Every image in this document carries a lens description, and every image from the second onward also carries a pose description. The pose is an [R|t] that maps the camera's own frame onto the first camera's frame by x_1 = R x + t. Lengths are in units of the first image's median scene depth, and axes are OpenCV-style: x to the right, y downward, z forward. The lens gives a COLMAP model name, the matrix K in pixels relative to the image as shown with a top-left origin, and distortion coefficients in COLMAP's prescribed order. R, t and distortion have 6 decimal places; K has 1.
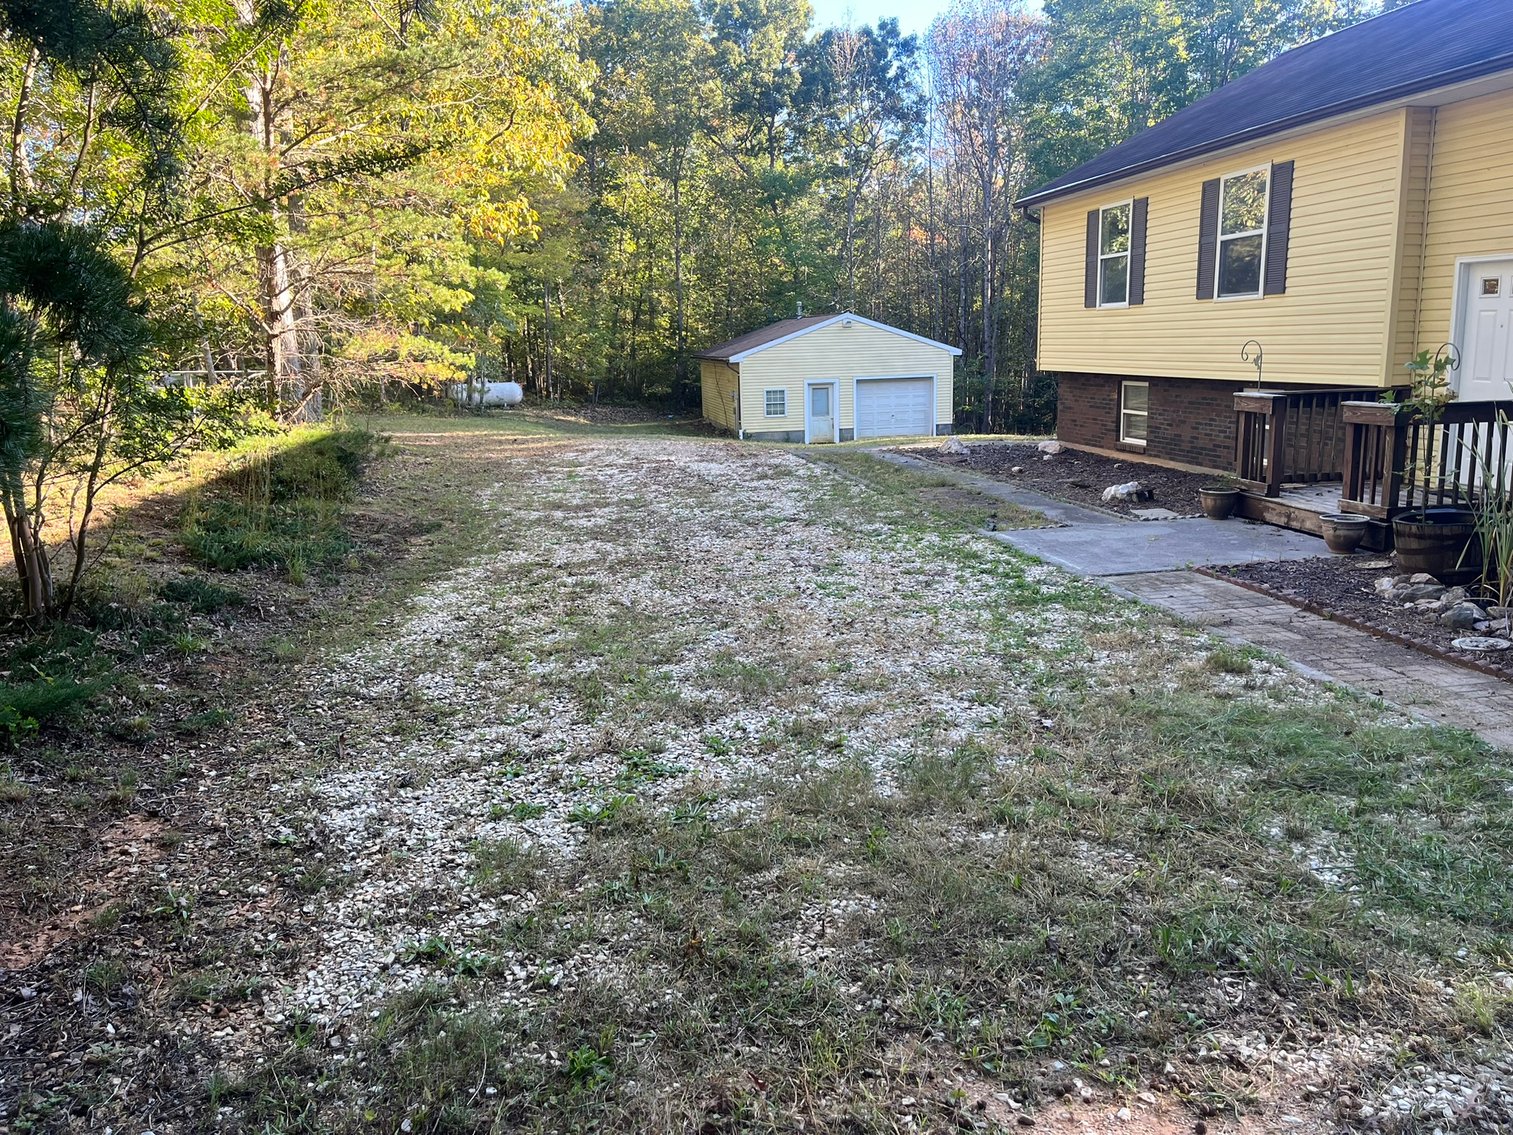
lens RADIAL K [[1147.6, 0, 764.5], [0, 1147.6, 573.9], [0, 0, 1]] dist [0.073857, -0.089721]
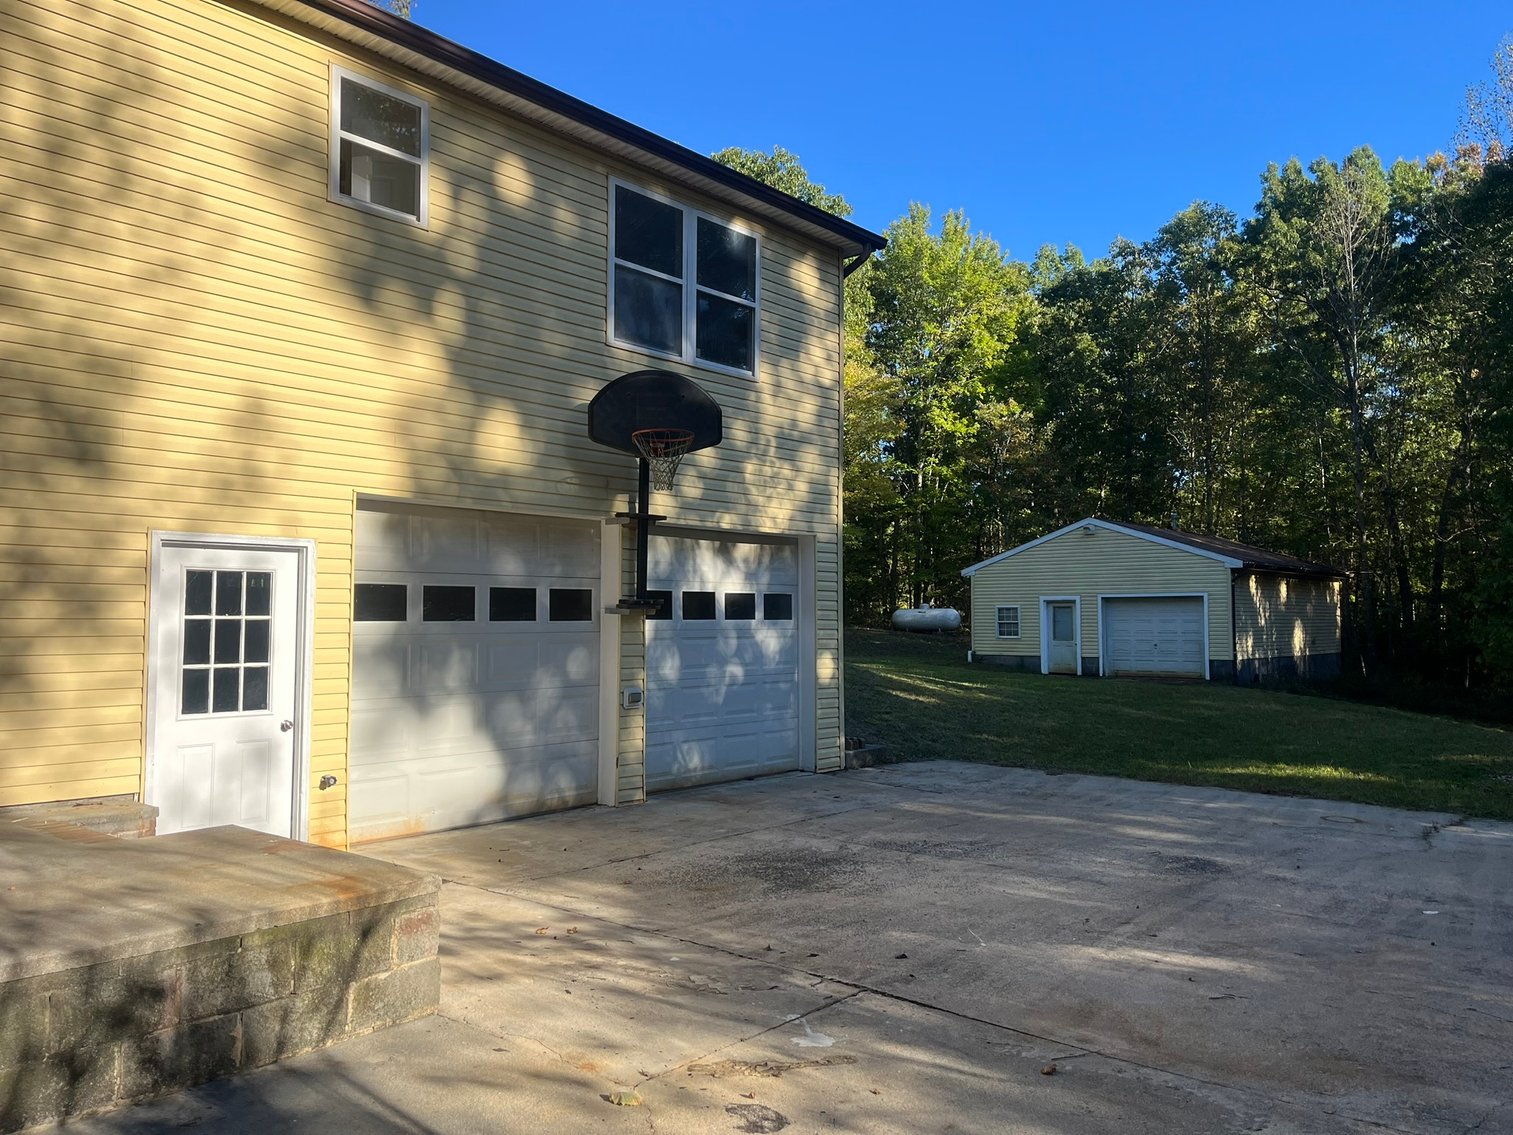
lens RADIAL K [[1147.6, 0, 756.2], [0, 1147.6, 562.5], [0, 0, 1]] dist [0.073857, -0.089721]
pose [[0.624969, -0.014810, -0.780509, 1.721129], [-0.171433, 0.972810, -0.155729, -0.079016], [0.761593, 0.231131, 0.605437, 0.987272]]
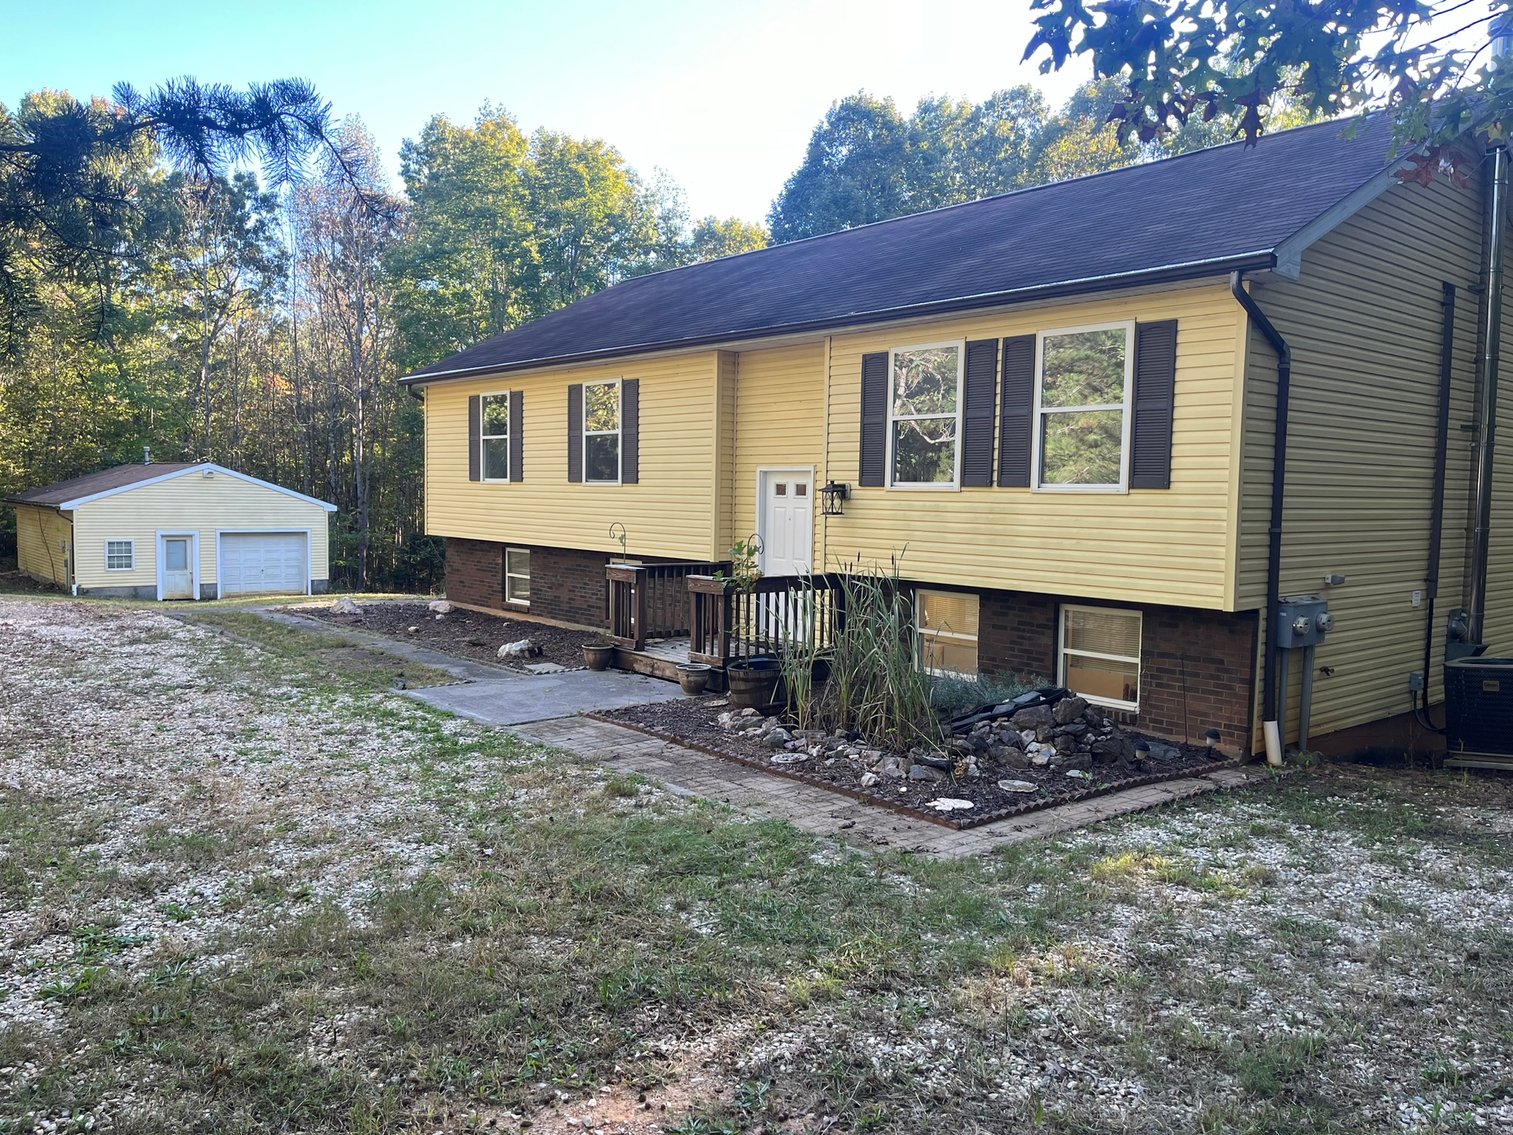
lens RADIAL K [[1147.6, 0, 757.7], [0, 1147.6, 575.4], [0, 0, 1]] dist [0.073857, -0.089721]
pose [[0.864761, 0.006252, 0.502144, -0.048592], [0.059033, 0.991724, -0.114010, -0.000557], [-0.498702, 0.128235, 0.857235, -0.083679]]
